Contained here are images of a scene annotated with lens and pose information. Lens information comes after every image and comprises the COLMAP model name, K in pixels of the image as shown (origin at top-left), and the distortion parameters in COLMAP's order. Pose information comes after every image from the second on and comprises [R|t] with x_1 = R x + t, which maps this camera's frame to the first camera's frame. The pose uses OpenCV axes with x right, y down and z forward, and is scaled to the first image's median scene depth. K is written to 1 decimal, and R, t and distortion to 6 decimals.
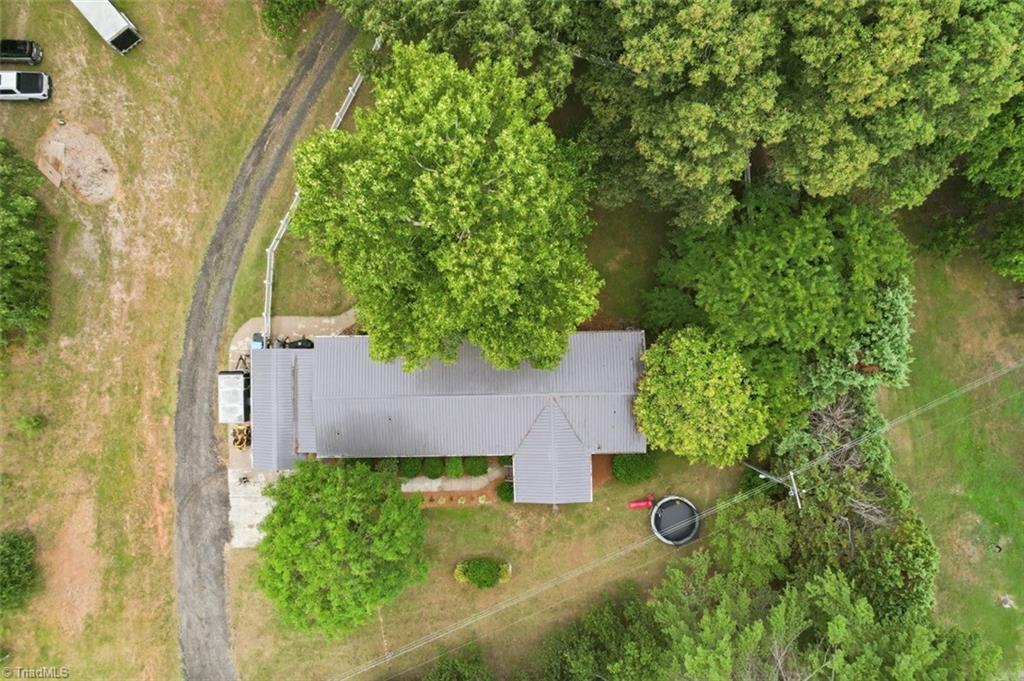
lens RADIAL K [[651.7, 0, 511.8], [0, 651.7, 339.9], [0, 0, 1]] dist [-0.000506, 0.000081]
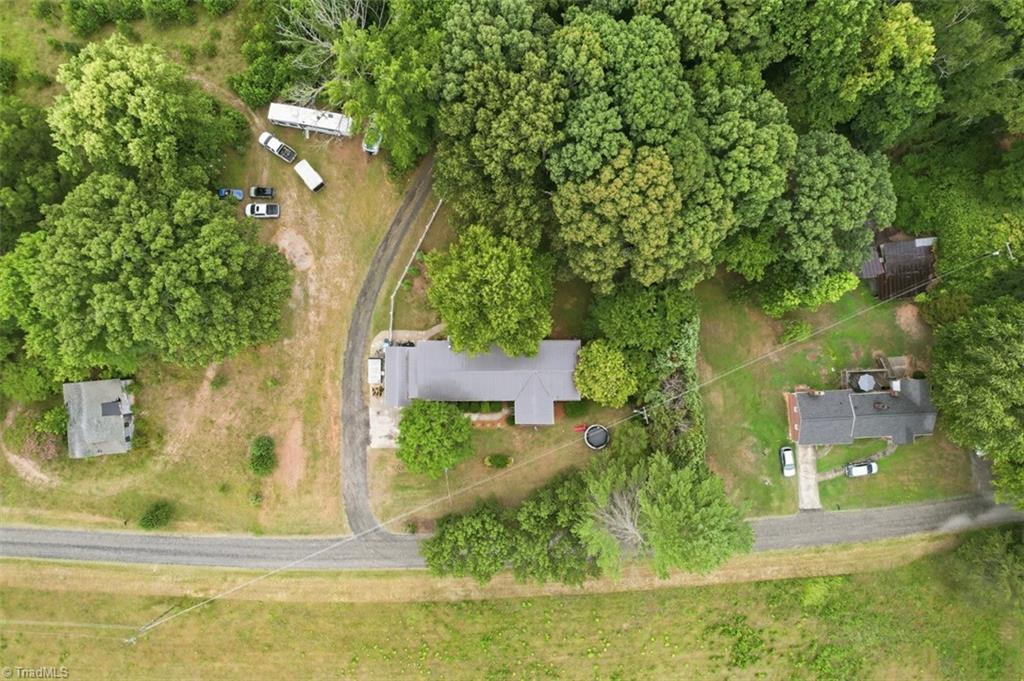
lens RADIAL K [[651.7, 0, 511.2], [0, 651.7, 341.8], [0, 0, 1]] dist [-0.000506, 0.000081]
pose [[0.999884, 0.013670, -0.006757, 0.001503], [-0.013682, 0.999905, -0.001806, -0.002519], [0.006732, 0.001898, 0.999976, -1.036109]]
